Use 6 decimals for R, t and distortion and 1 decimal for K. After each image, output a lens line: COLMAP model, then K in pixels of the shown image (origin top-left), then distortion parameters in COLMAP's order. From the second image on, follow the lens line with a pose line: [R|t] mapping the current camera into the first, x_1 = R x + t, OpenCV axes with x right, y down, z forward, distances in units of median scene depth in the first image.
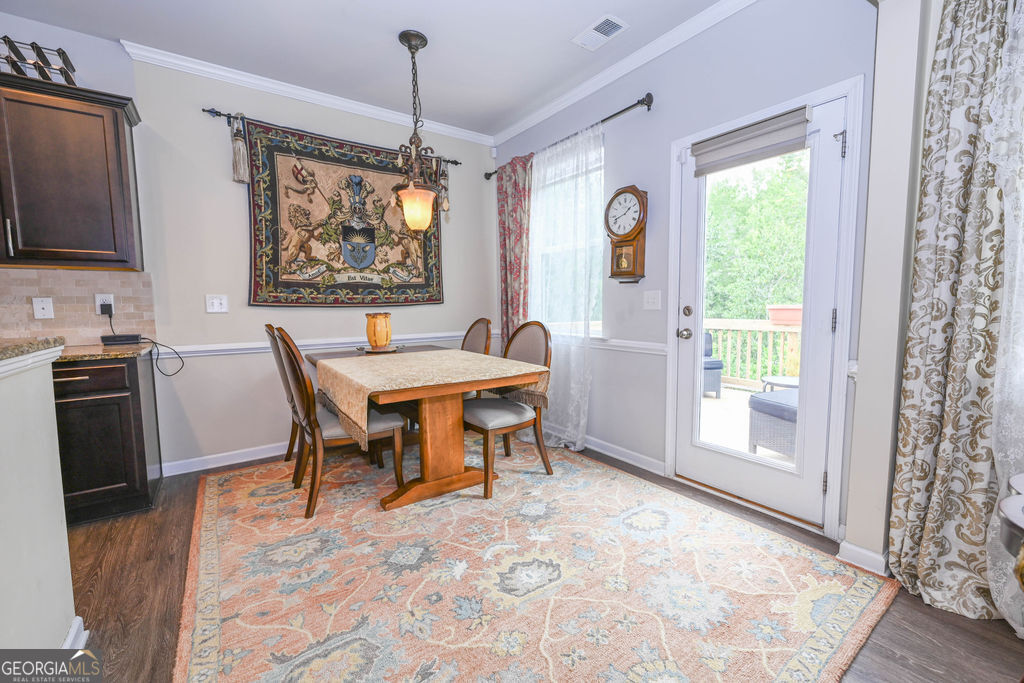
lens RADIAL K [[415.9, 0, 512.4], [0, 415.9, 343.3], [0, 0, 1]] dist [0.001613, -0.000052]
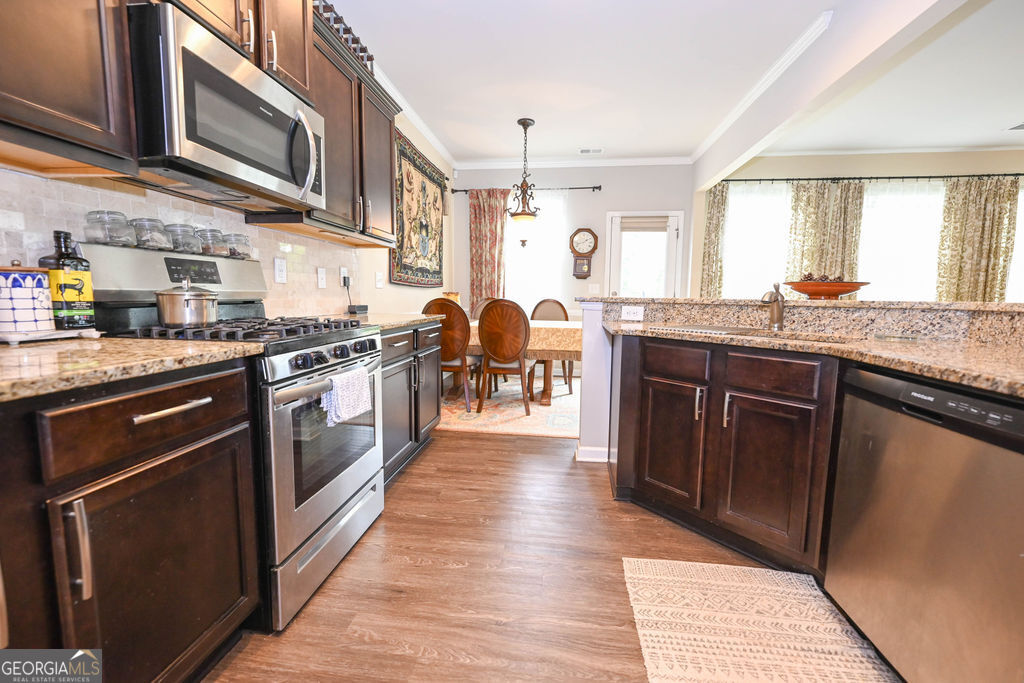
lens RADIAL K [[415.9, 0, 512.4], [0, 415.9, 343.3], [0, 0, 1]] dist [0.001613, -0.000052]
pose [[0.685106, -0.065117, 0.725527, -1.385815], [0.051375, 0.997836, 0.041043, 0.054072], [-0.726630, 0.009155, 0.686968, -0.062717]]
